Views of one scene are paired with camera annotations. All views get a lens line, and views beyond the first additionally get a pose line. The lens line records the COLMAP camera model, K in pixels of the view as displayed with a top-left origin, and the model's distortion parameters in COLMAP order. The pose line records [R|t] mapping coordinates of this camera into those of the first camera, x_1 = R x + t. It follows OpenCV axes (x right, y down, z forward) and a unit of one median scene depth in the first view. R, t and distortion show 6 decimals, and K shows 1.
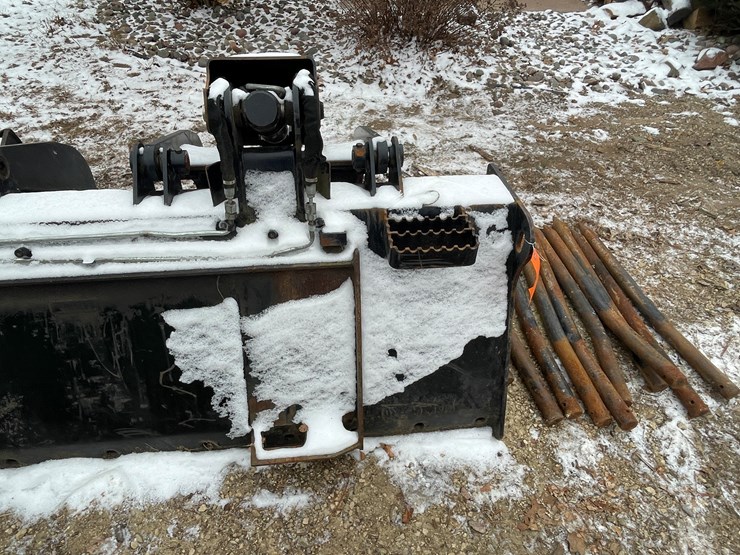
lens RADIAL K [[486.7, 0, 358.2], [0, 486.7, 274.8], [0, 0, 1]] dist [-0.001876, -0.002717]
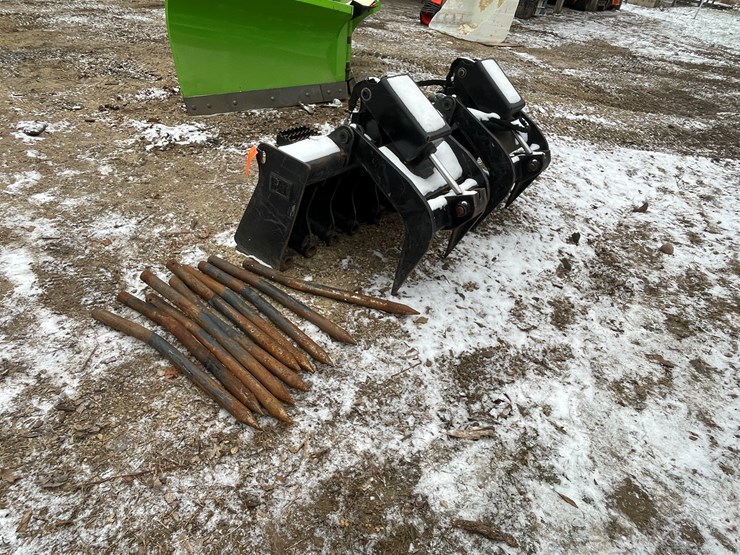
lens RADIAL K [[486.7, 0, 360.8], [0, 486.7, 274.1], [0, 0, 1]] dist [-0.001876, -0.002717]
pose [[-0.700644, 0.309065, -0.643099, 0.927600], [-0.585915, 0.265145, 0.765768, -1.044003], [0.407187, 0.913333, -0.004686, 1.025407]]
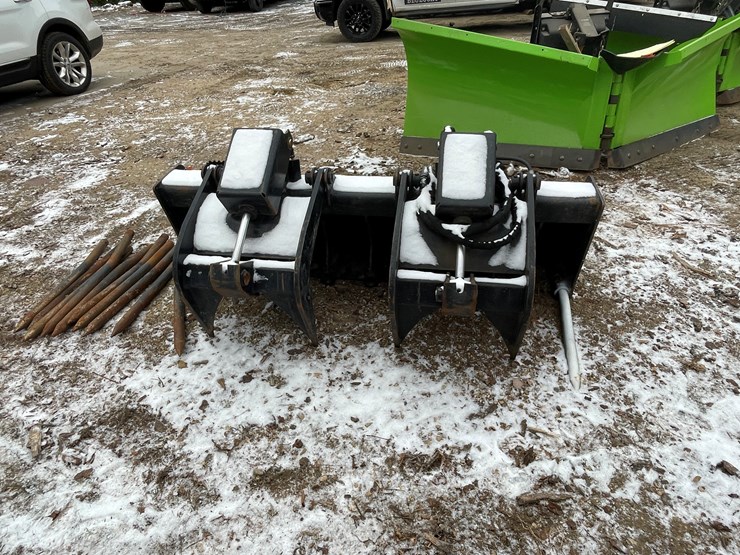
lens RADIAL K [[486.7, 0, 370.7], [0, 486.7, 281.3], [0, 0, 1]] dist [-0.001876, -0.002717]
pose [[-0.960217, -0.155666, 0.231845, -0.736276], [0.196410, 0.213712, 0.956948, -1.297258], [-0.198513, 0.964414, -0.174635, 1.111844]]
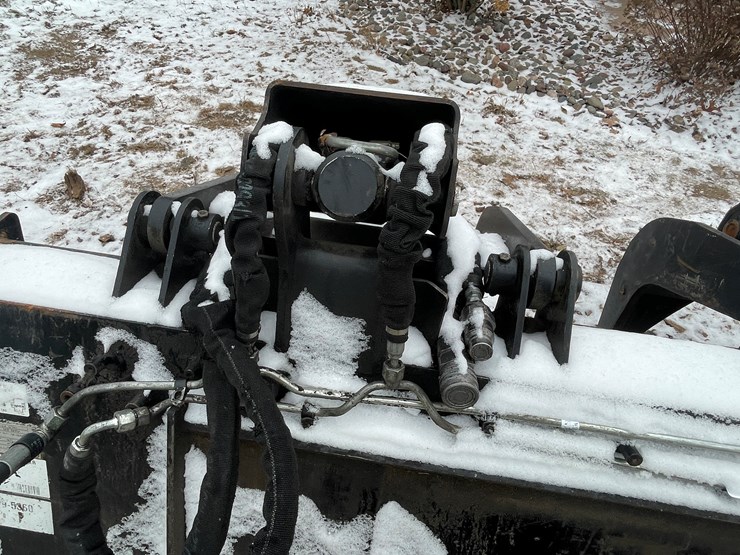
lens RADIAL K [[486.7, 0, 357.5], [0, 486.7, 279.2], [0, 0, 1]] dist [-0.001876, -0.002717]
pose [[0.963055, 0.203302, -0.176614, -0.560081], [-0.202847, 0.978989, 0.020824, -0.116479], [0.177136, 0.015771, 0.984060, 0.216673]]
